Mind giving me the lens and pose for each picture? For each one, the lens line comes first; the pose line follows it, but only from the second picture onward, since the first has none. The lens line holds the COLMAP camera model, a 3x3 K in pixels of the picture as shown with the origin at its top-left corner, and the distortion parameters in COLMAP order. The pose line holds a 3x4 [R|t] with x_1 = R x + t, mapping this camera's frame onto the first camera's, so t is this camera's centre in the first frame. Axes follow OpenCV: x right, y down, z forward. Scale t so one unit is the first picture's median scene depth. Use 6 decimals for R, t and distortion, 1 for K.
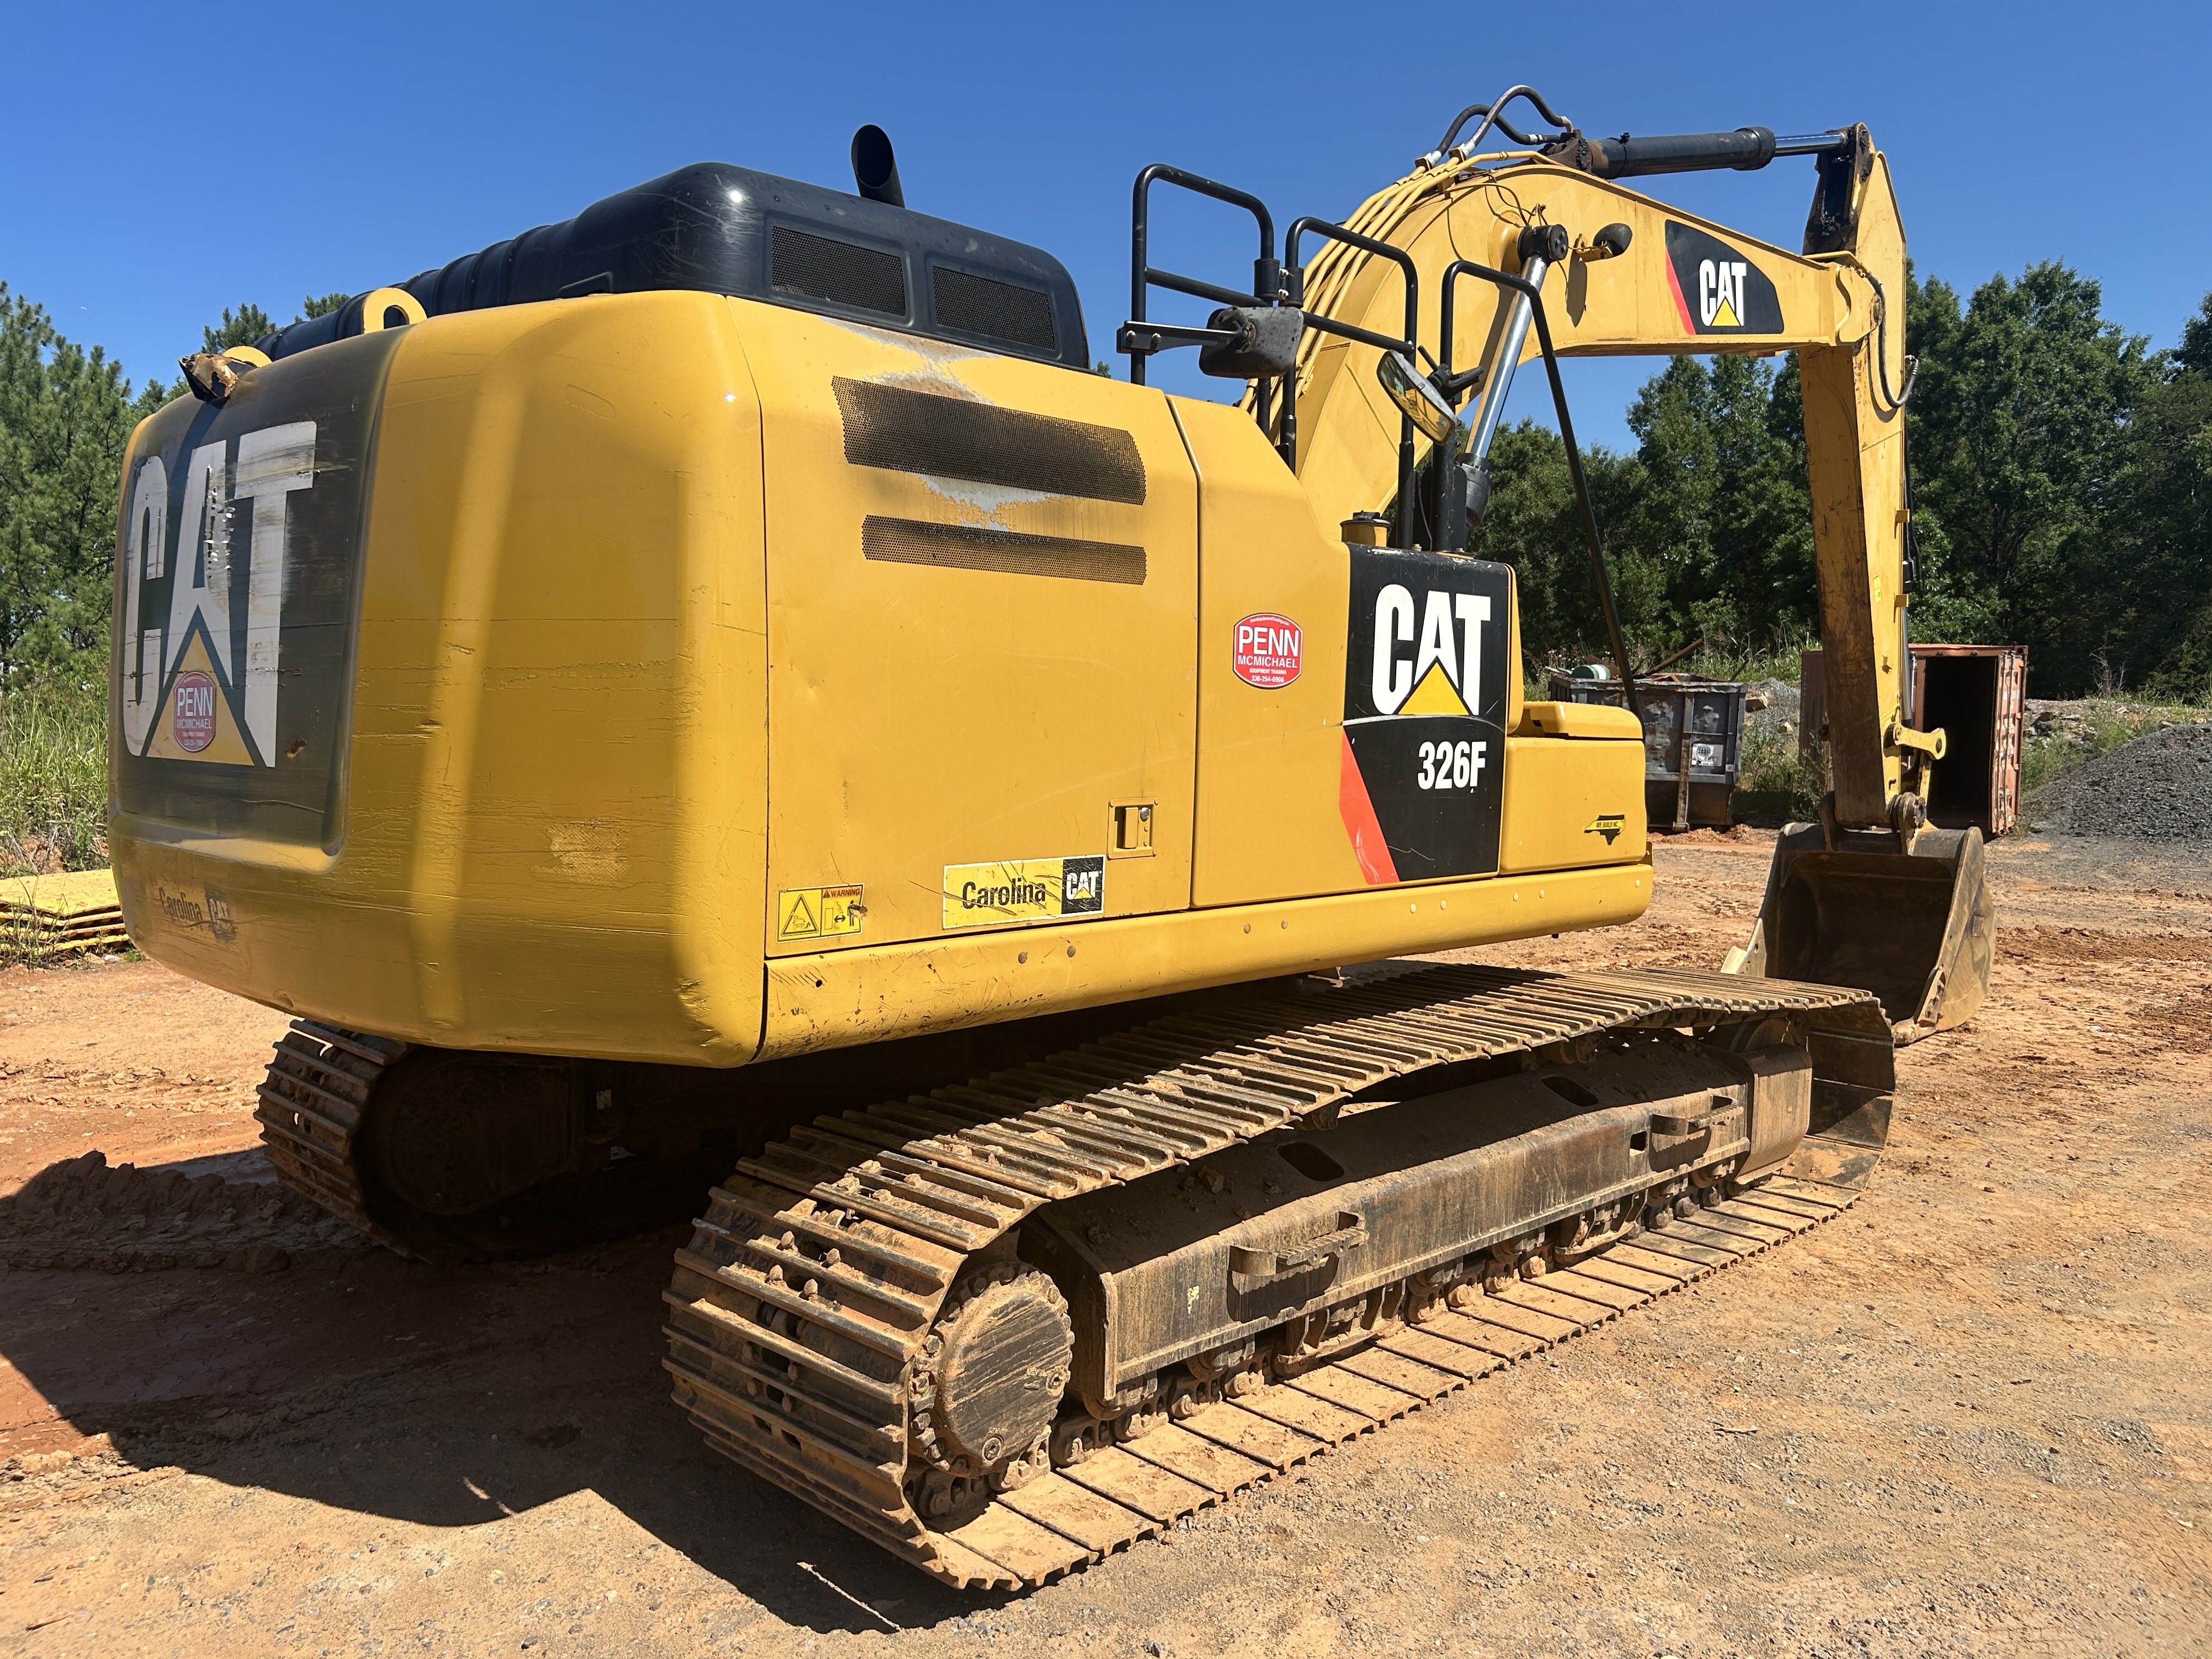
lens RADIAL K [[1666.7, 0, 1099.3], [0, 1666.7, 823.4], [0, 0, 1]] dist [0.064941, -0.076353]
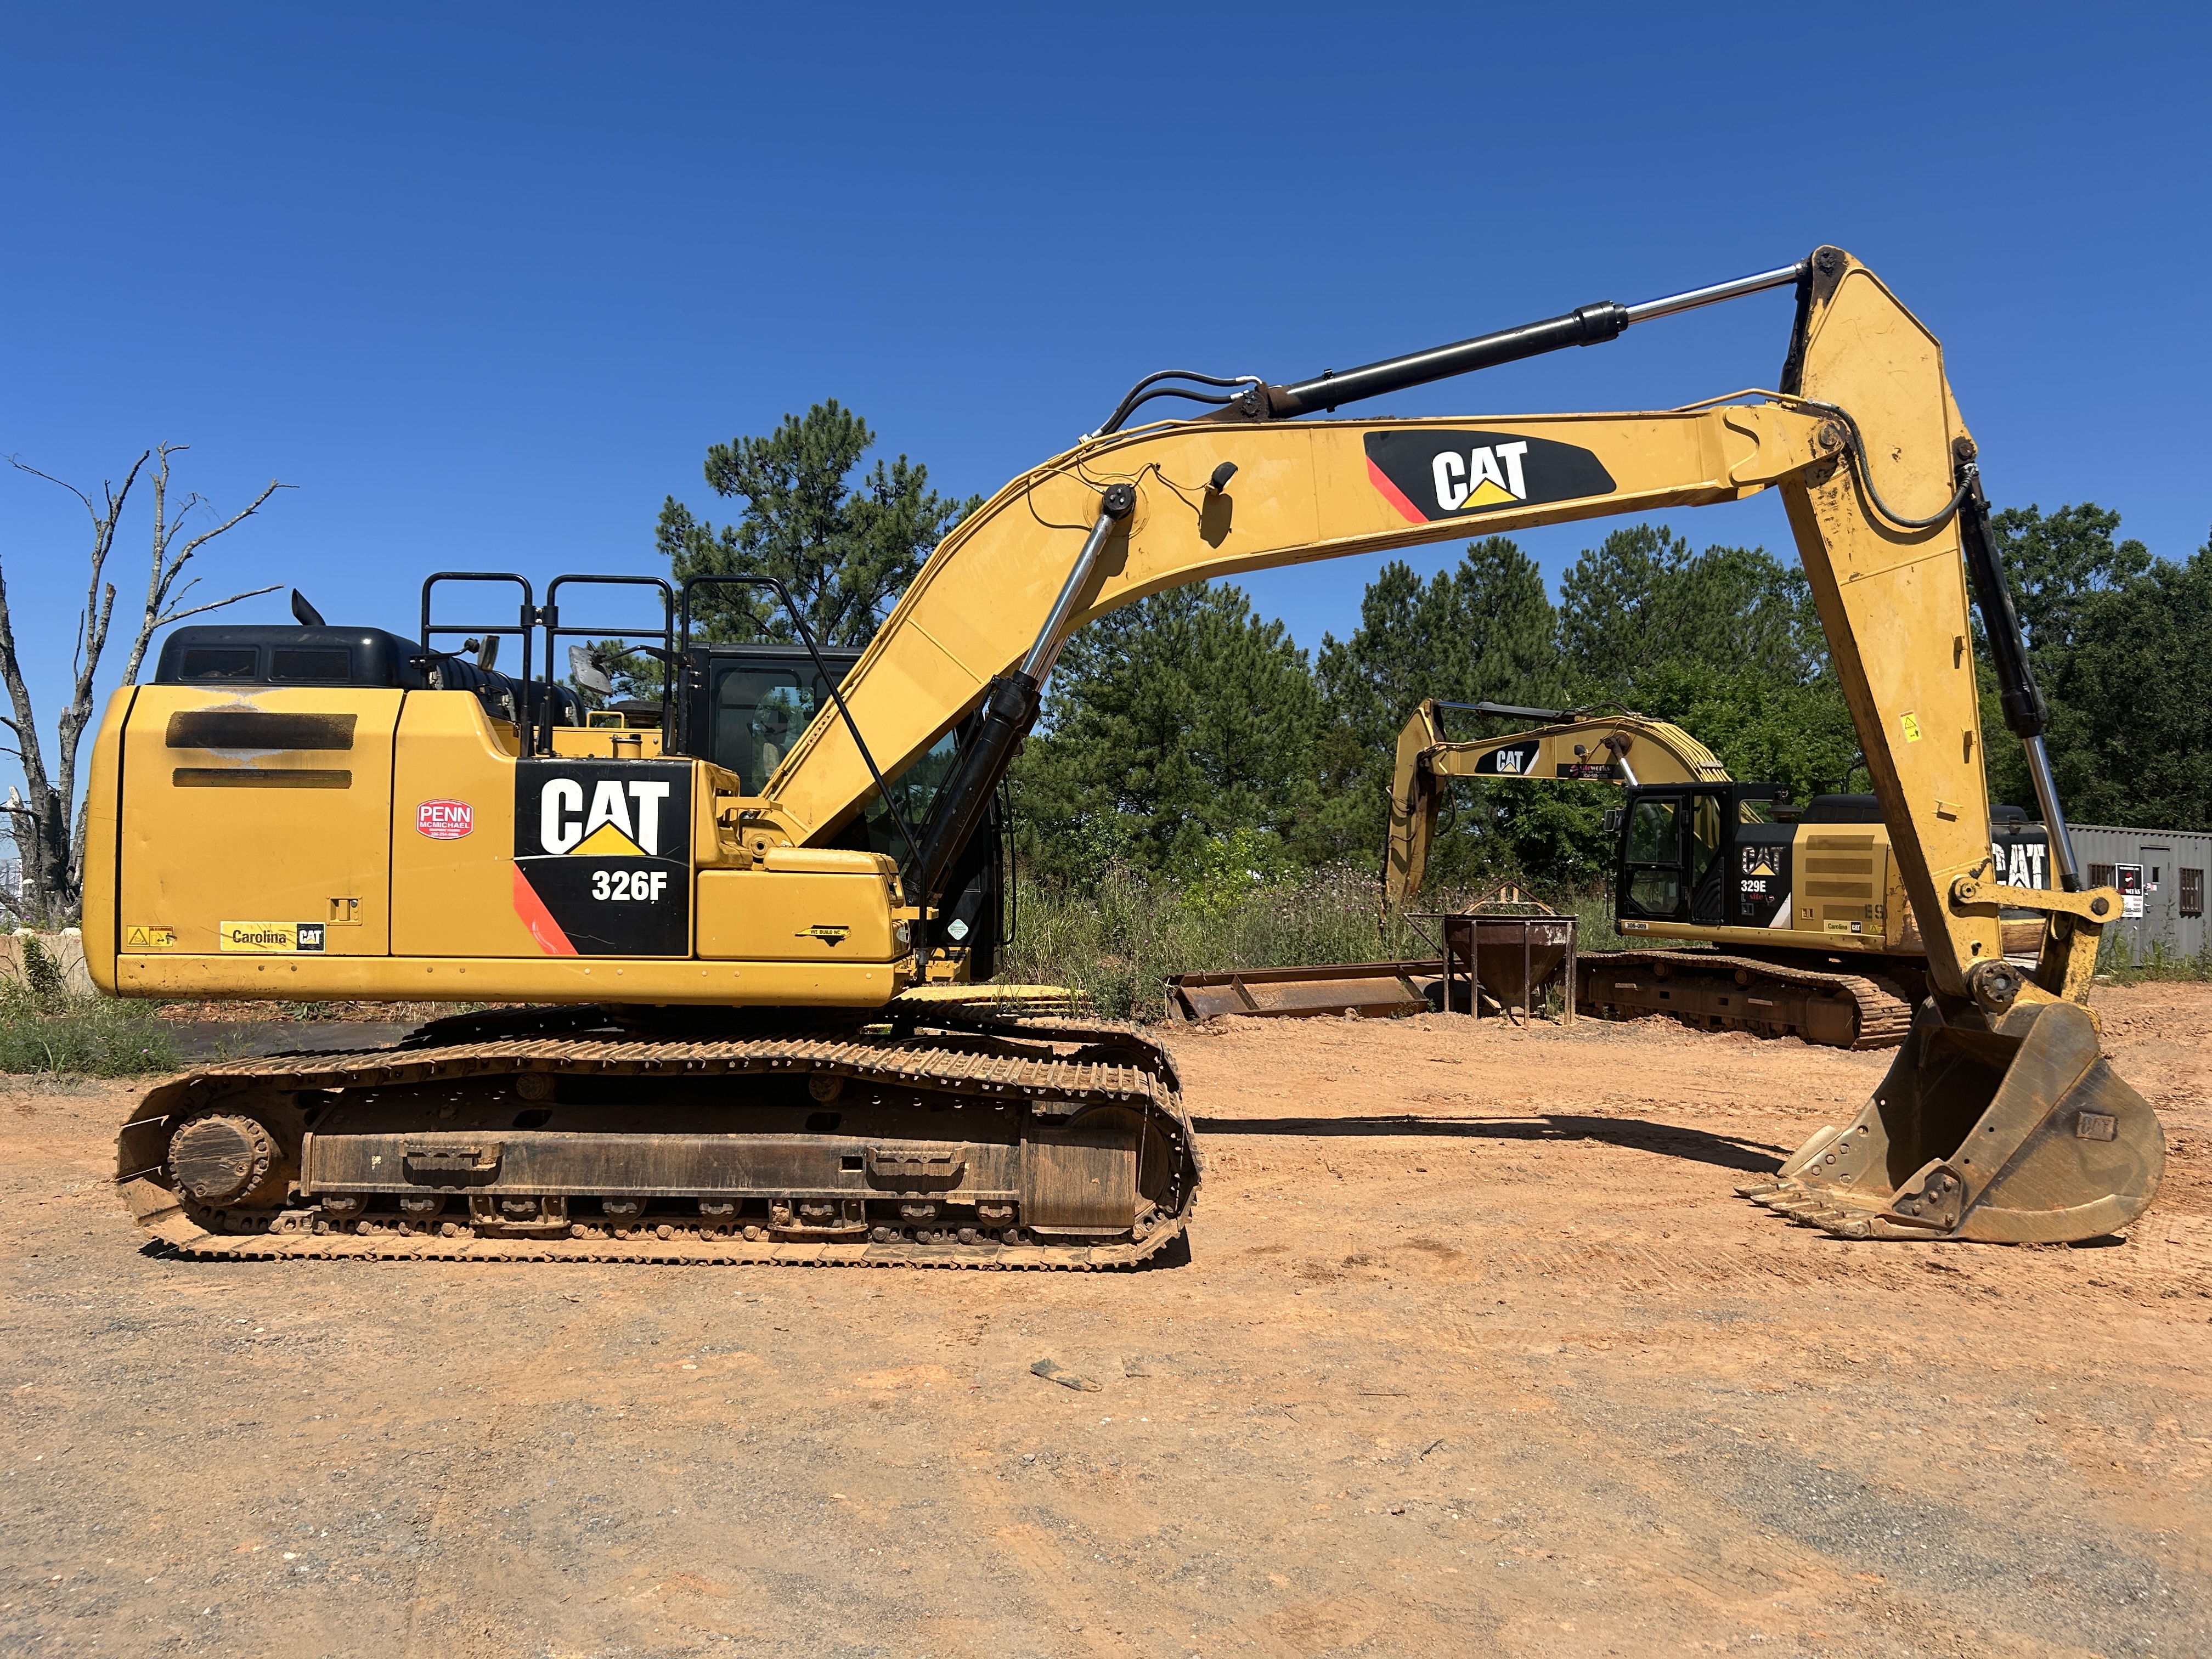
lens RADIAL K [[1668.0, 0, 1106.0], [0, 1668.0, 829.5], [0, 0, 1]] dist [0.033874, -0.009283]
pose [[0.714374, -0.026819, -0.699250, 0.789126], [-0.049800, 0.994783, -0.089031, 0.015184], [0.697990, 0.098424, 0.709311, 0.077546]]
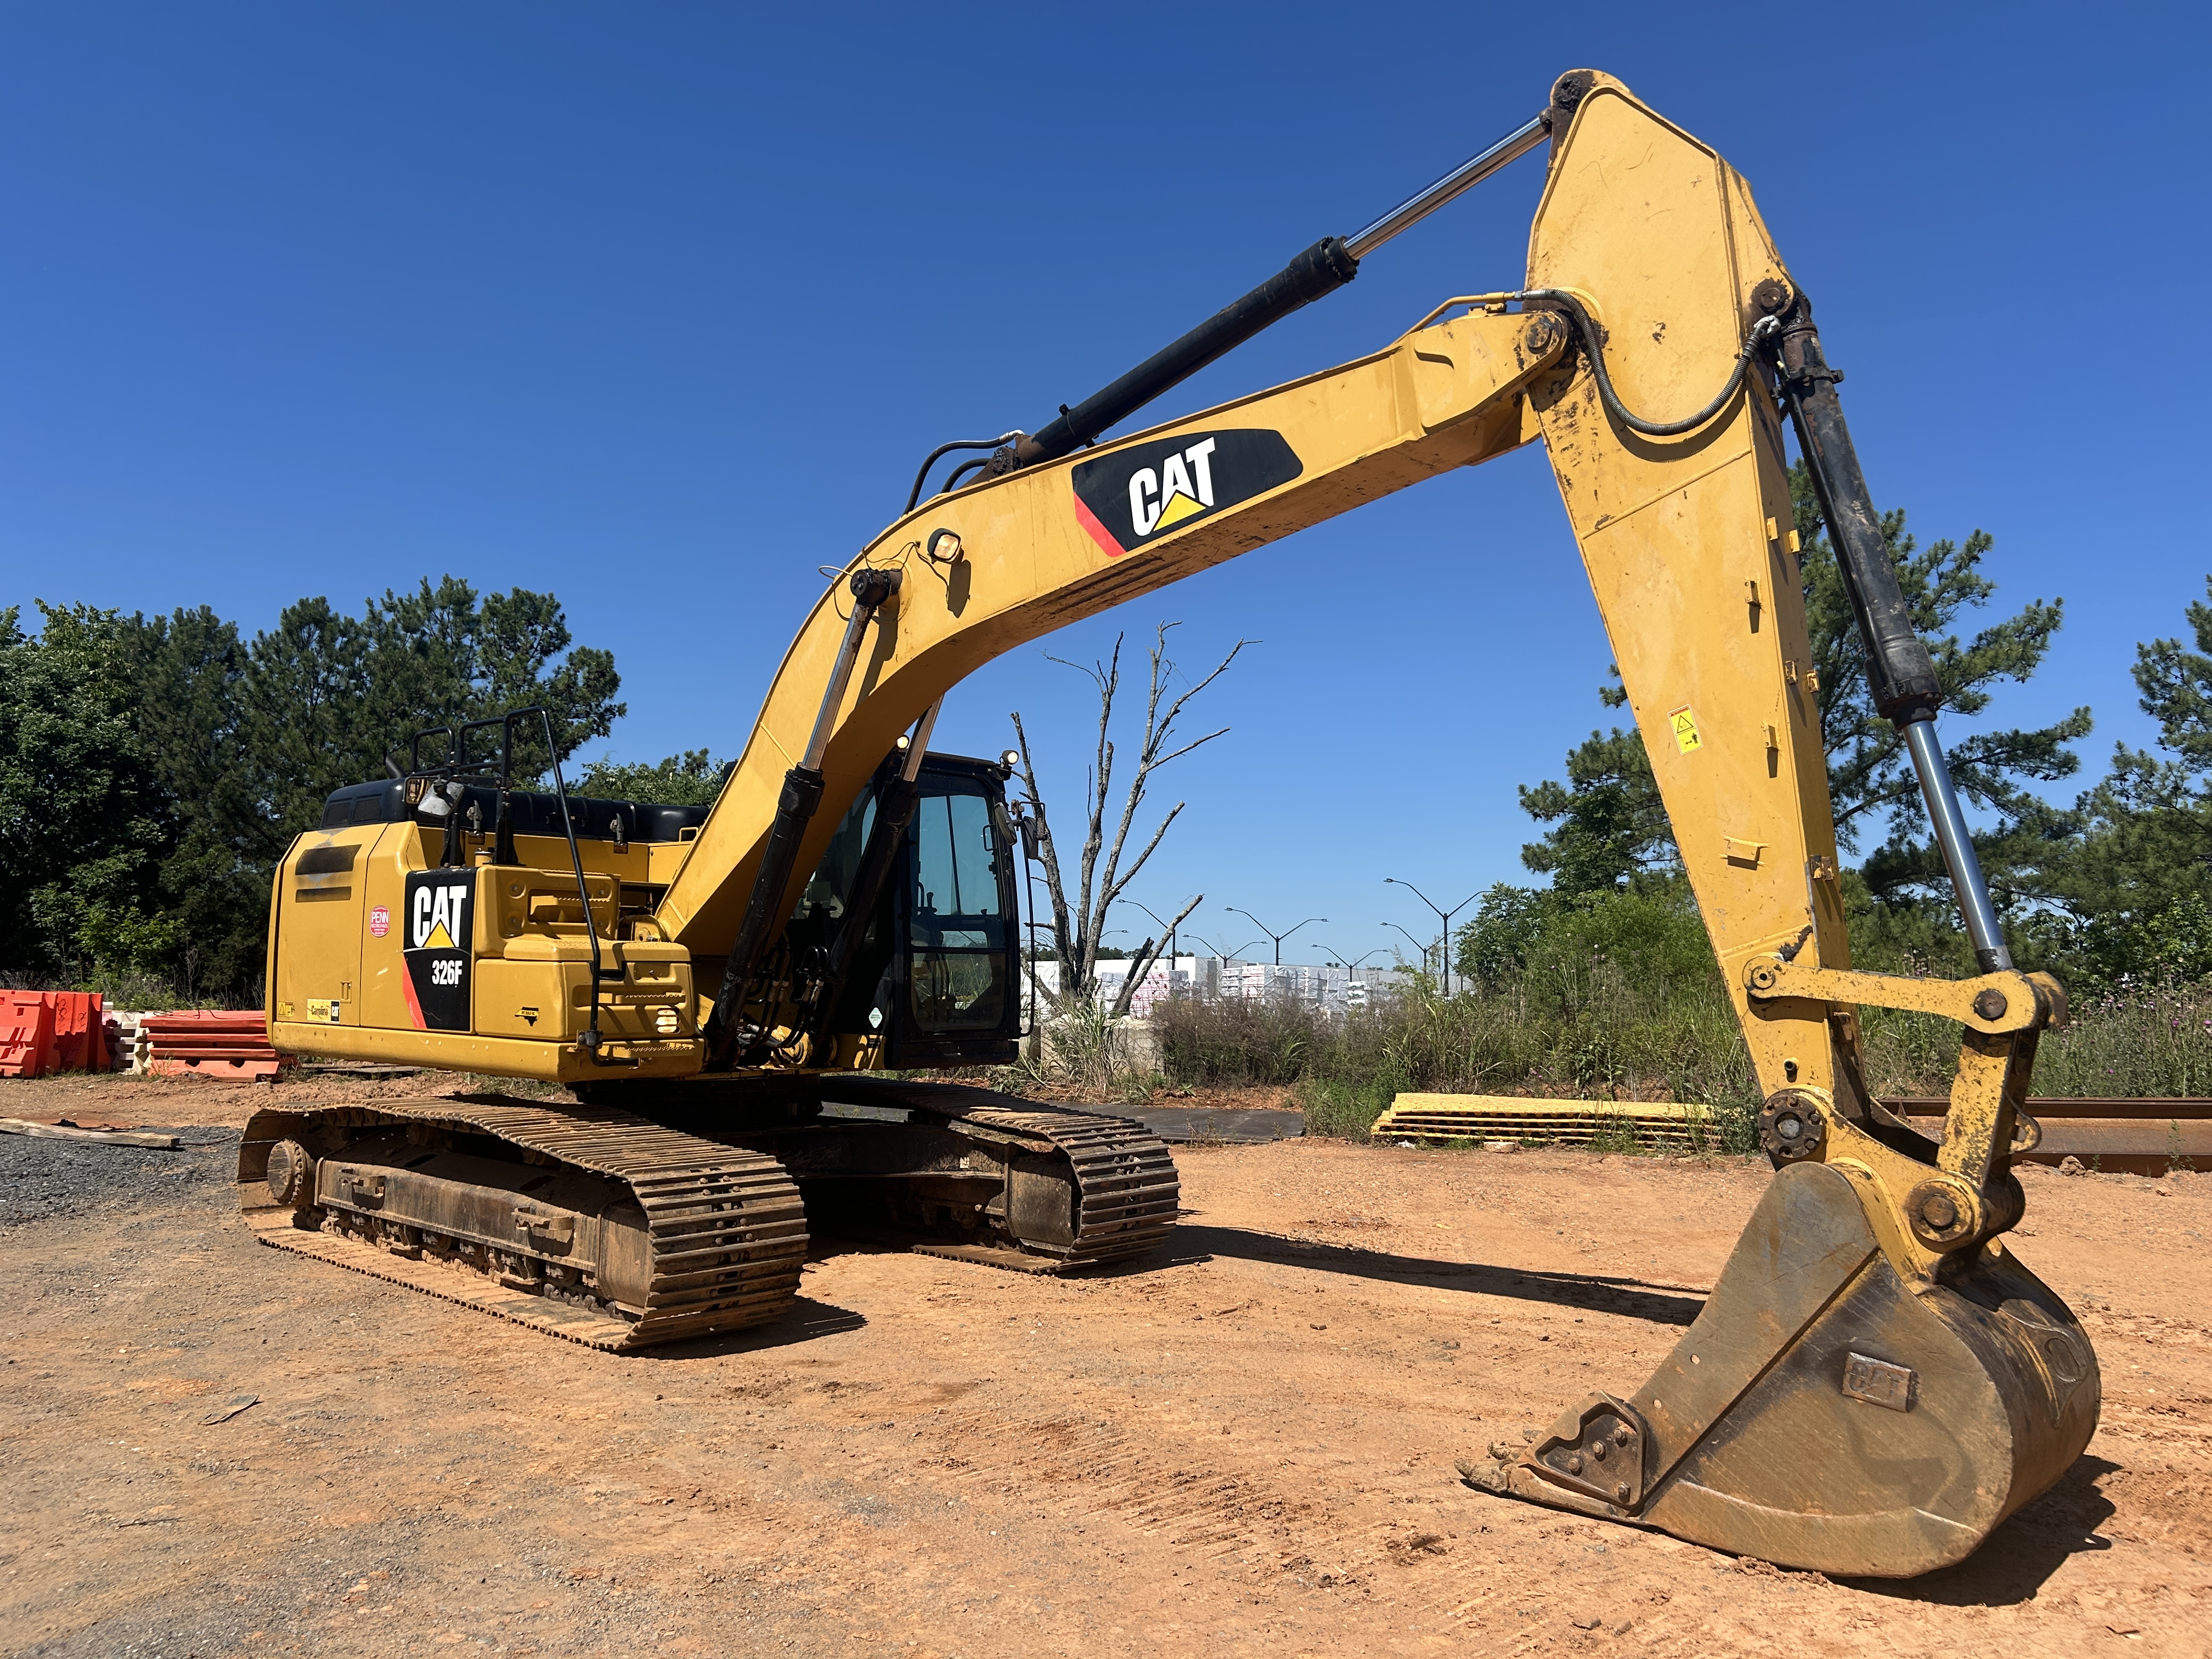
lens RADIAL K [[1657.4, 0, 1106.0], [0, 1657.4, 829.5], [0, 0, 1]] dist [0.097797, -0.131977]
pose [[0.042277, -0.099604, -0.994129, 1.050345], [-0.080520, 0.991442, -0.102759, -0.028800], [0.995856, 0.084391, 0.033895, 0.796500]]
